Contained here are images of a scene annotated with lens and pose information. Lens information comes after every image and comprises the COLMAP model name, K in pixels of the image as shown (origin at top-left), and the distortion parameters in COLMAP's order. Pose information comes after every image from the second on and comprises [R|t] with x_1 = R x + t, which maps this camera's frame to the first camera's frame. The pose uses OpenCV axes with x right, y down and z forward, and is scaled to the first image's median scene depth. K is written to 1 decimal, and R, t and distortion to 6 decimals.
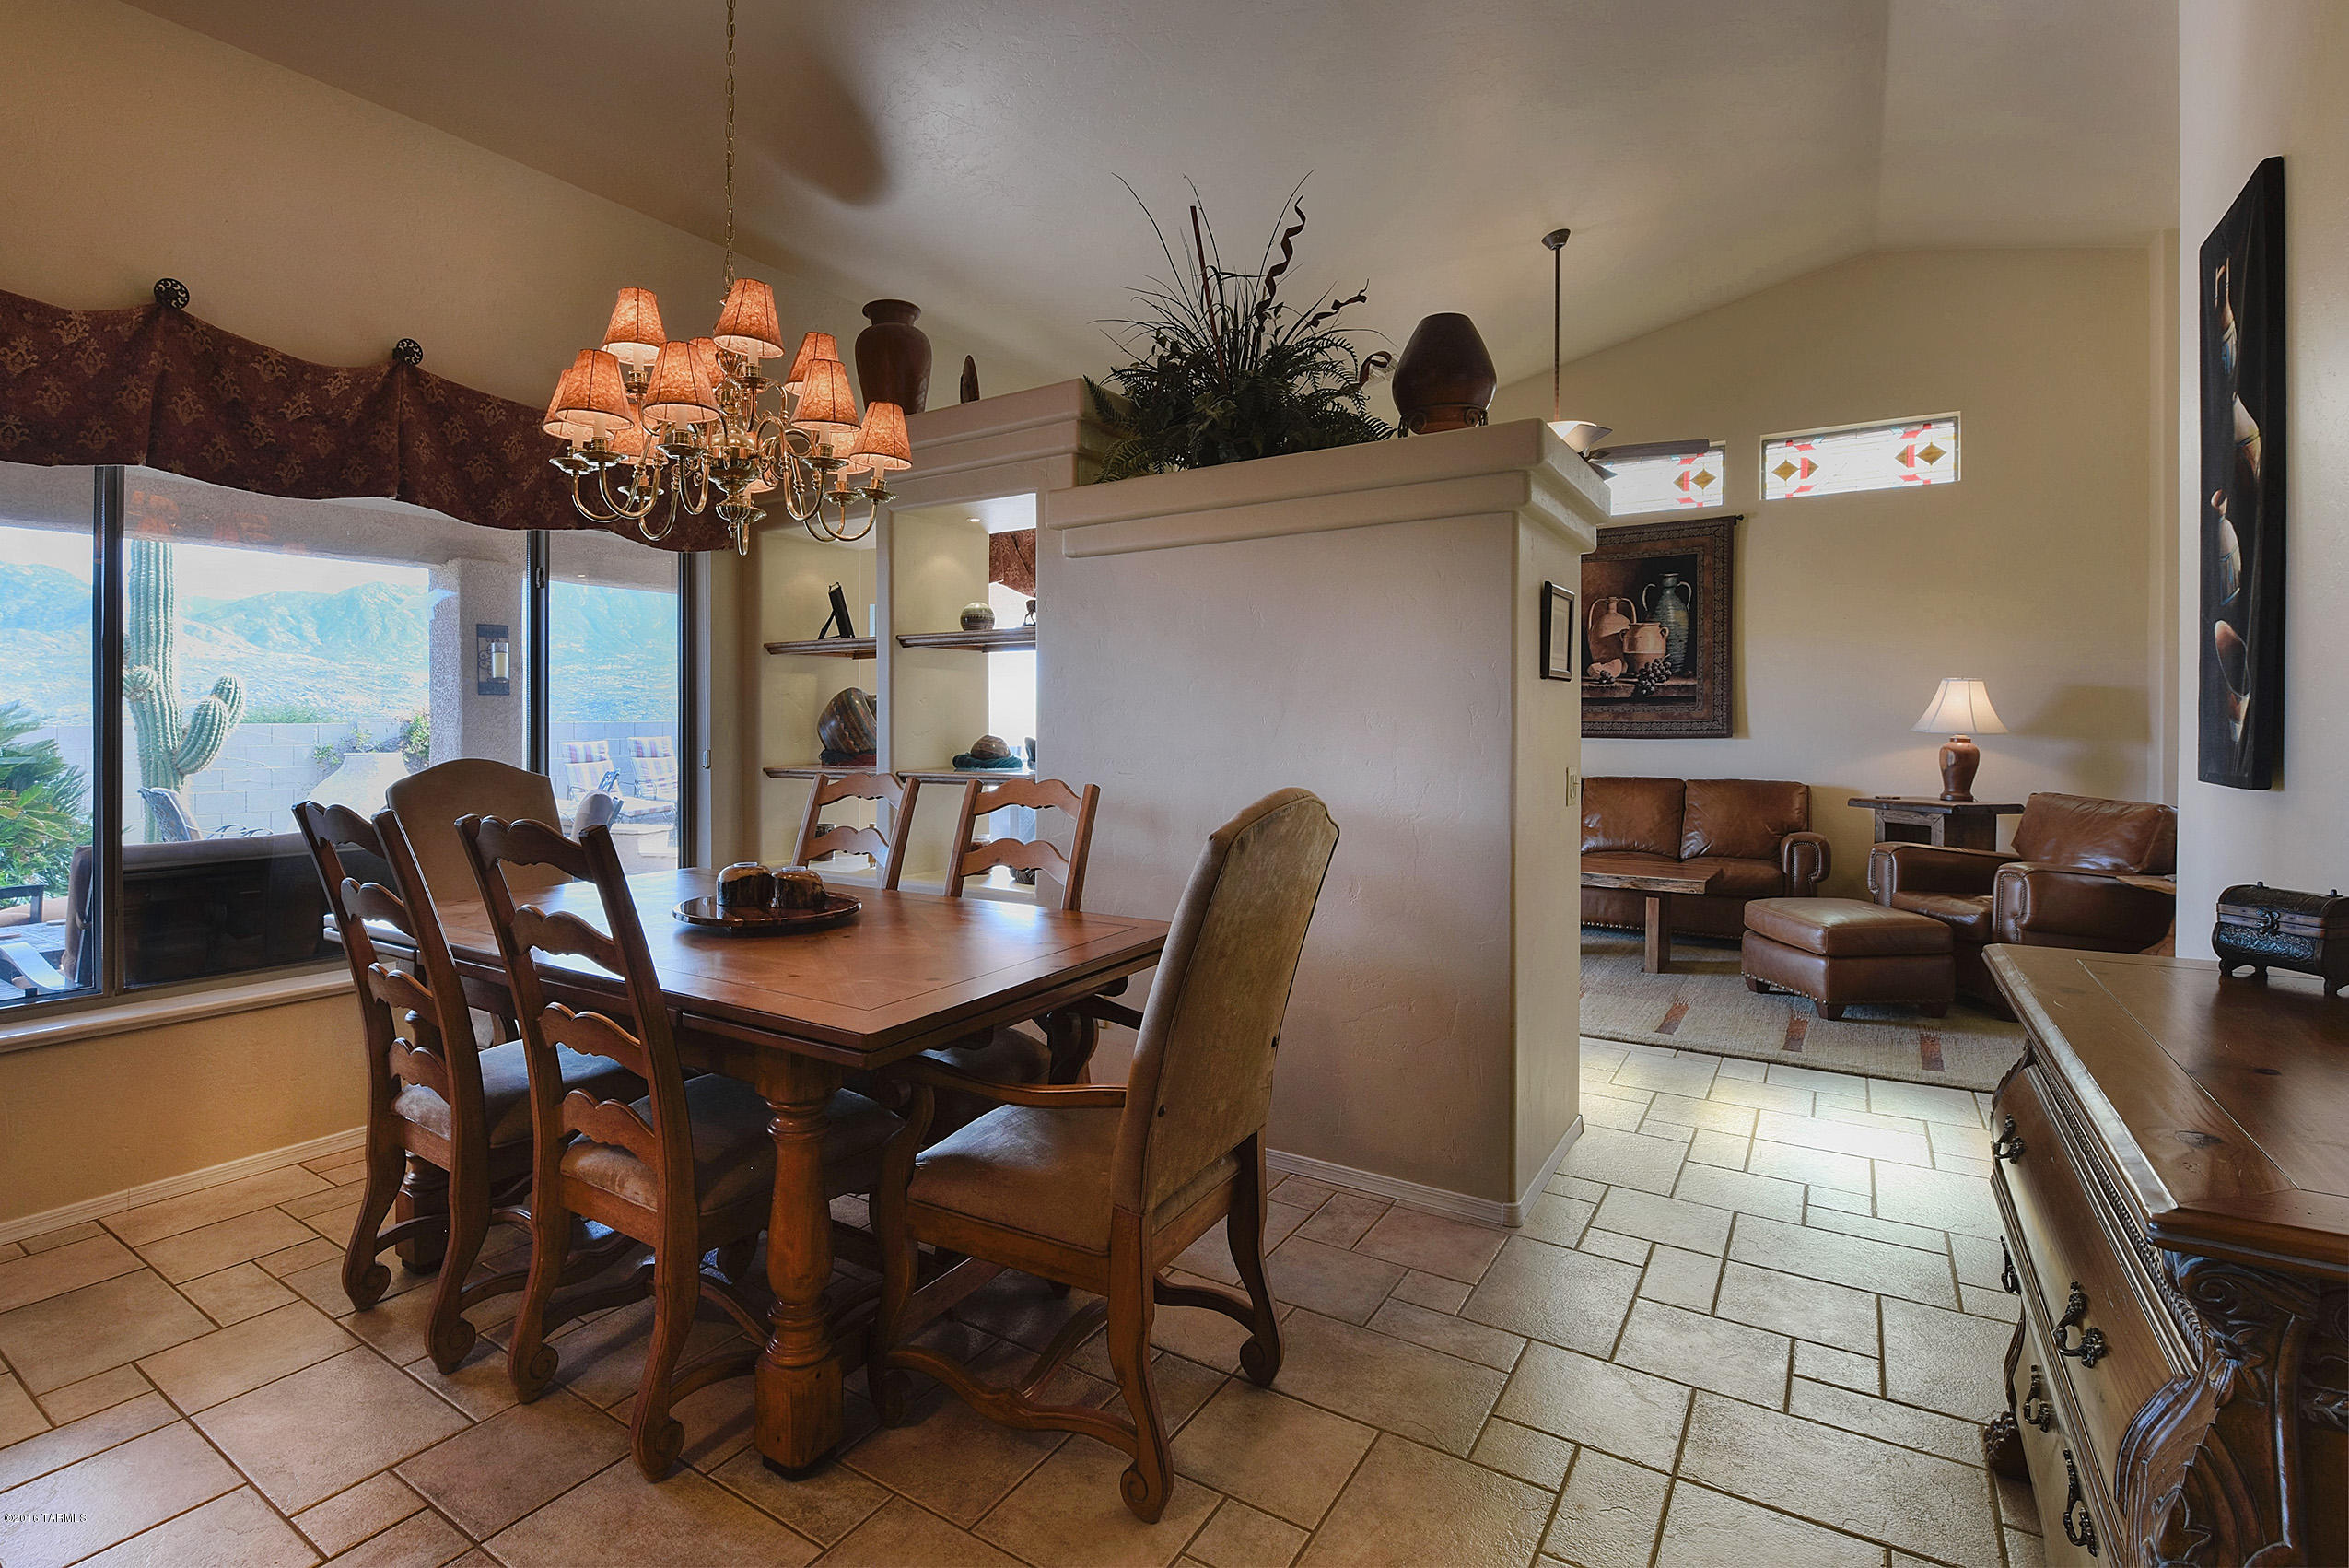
lens RADIAL K [[1129.6, 0, 1200.6], [0, 1129.6, 705.4], [0, 0, 1]] dist [-0.002696, -0.011427]
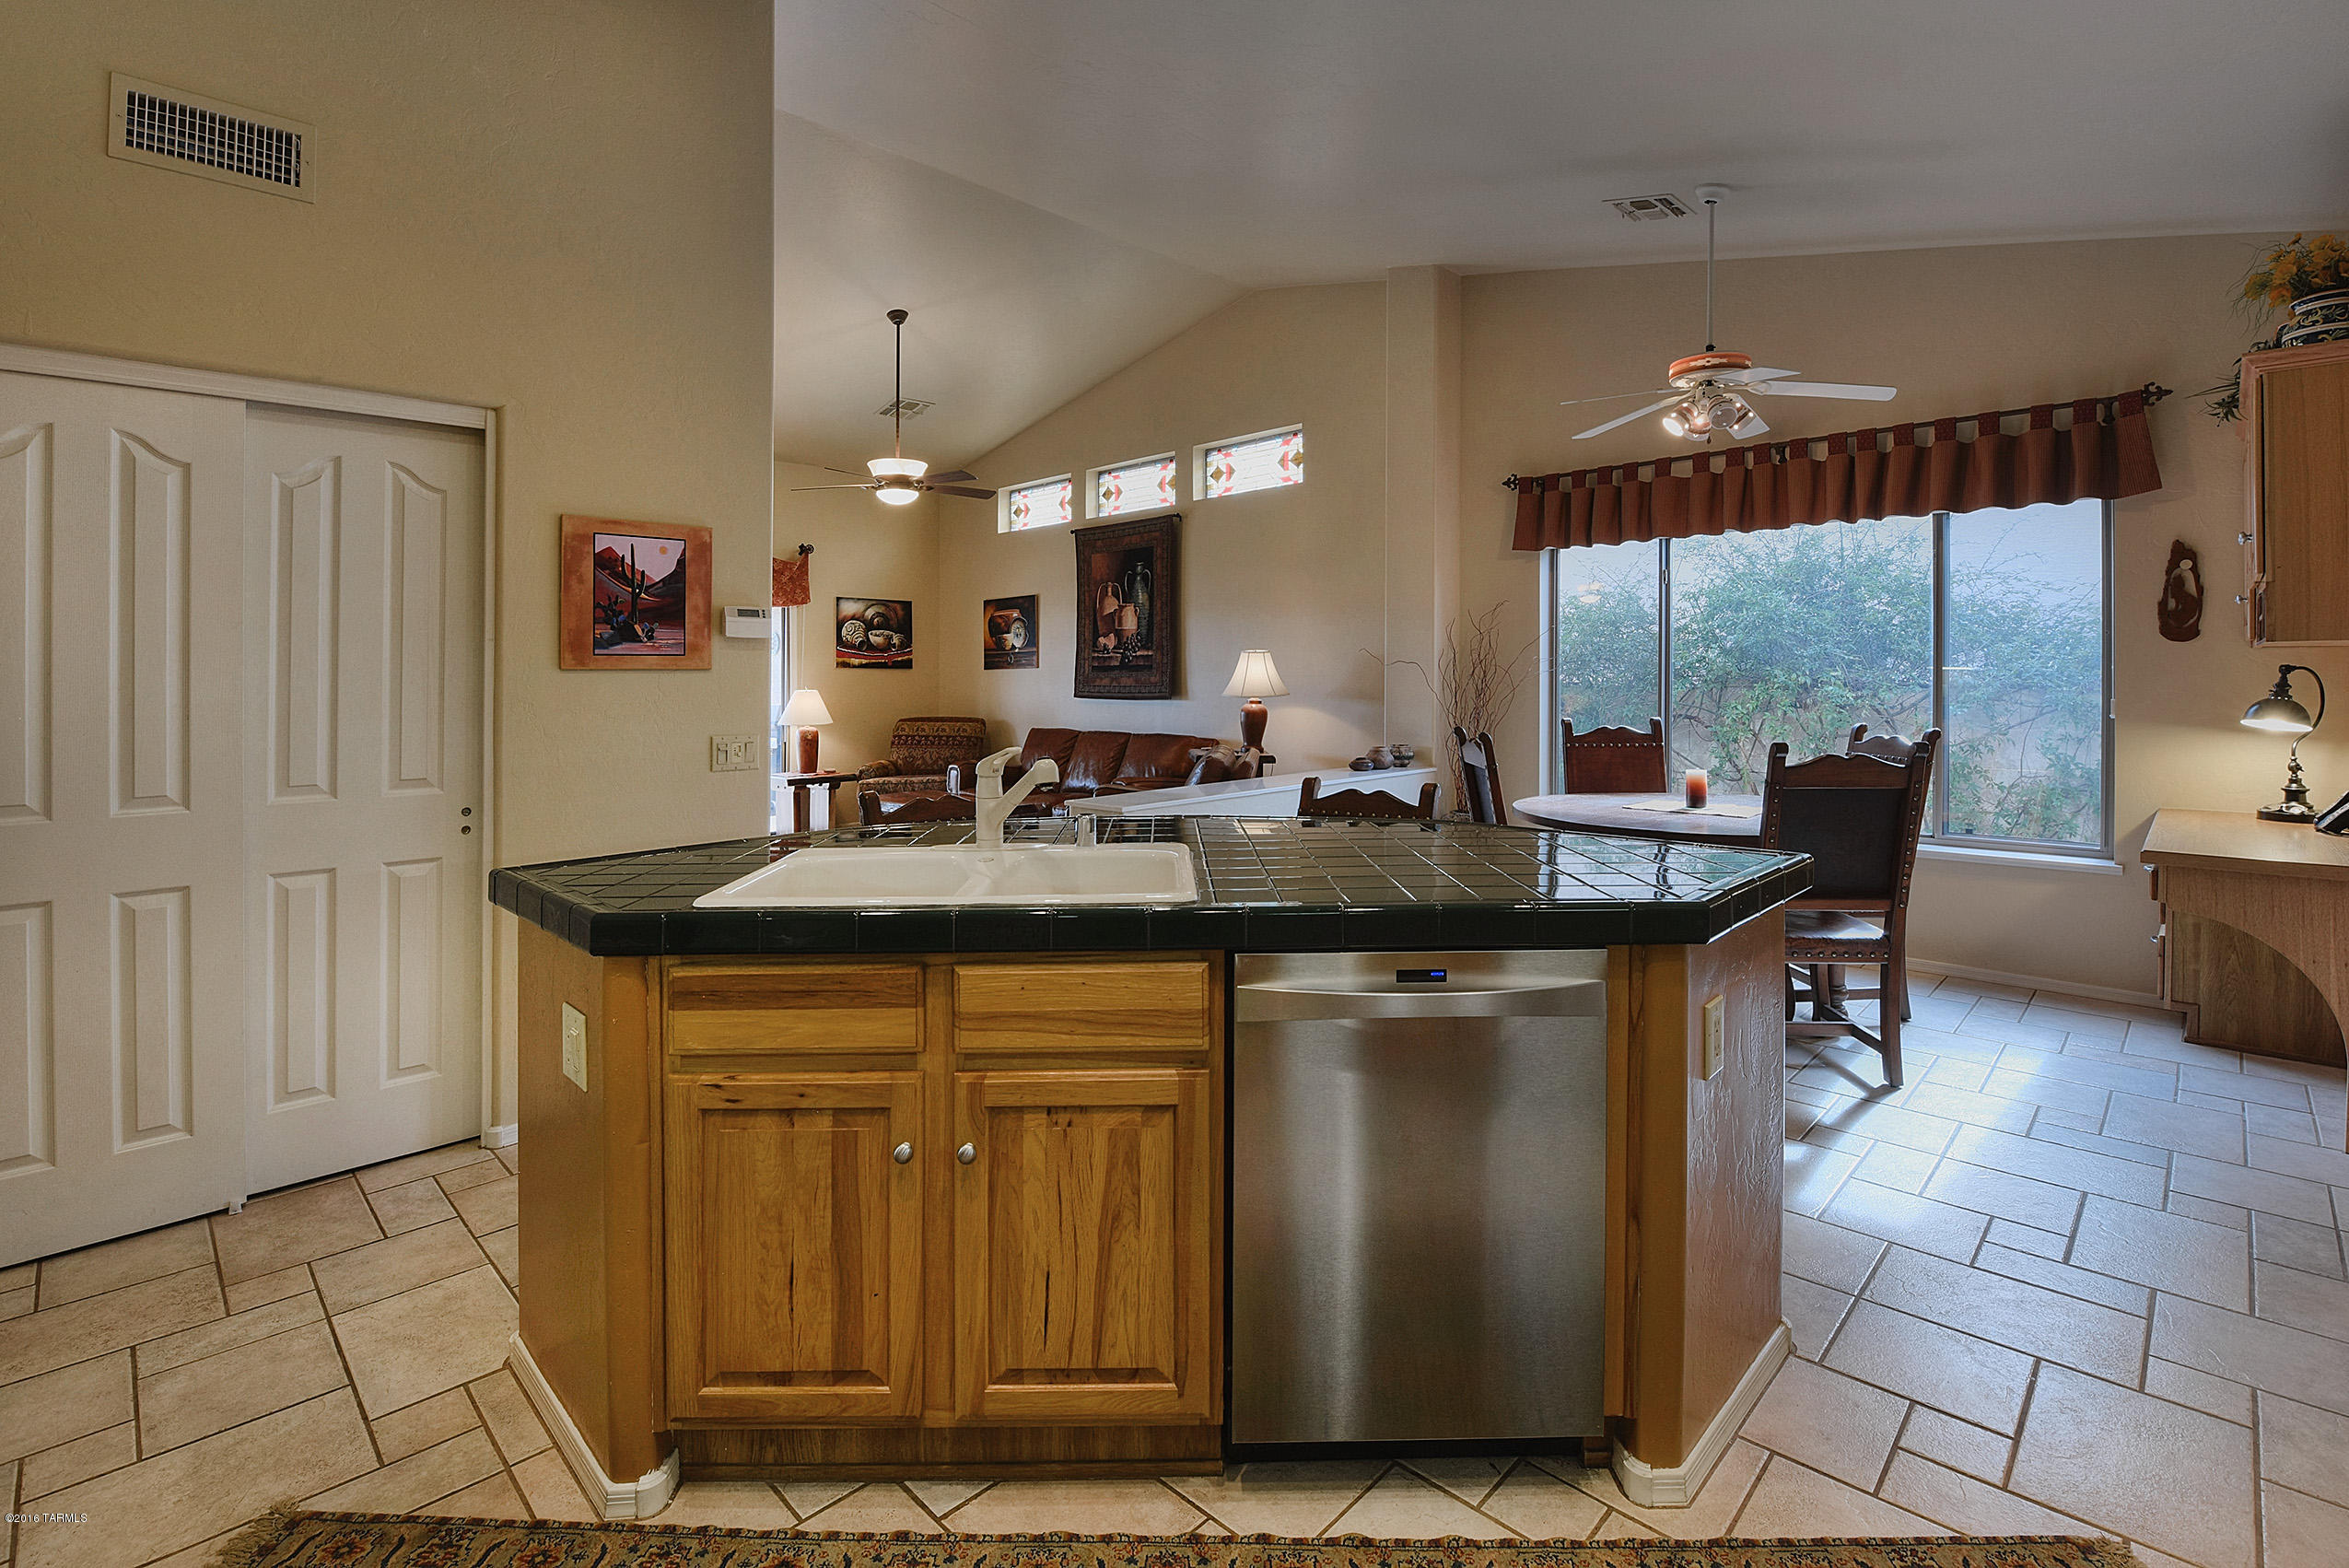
lens RADIAL K [[1129.6, 0, 1200.6], [0, 1129.6, 705.4], [0, 0, 1]] dist [-0.002696, -0.011427]
pose [[0.981335, -0.004222, -0.192259, 0.721286], [0.012974, 0.998935, 0.044285, -0.017095], [0.191867, -0.045953, 0.980345, -0.183378]]
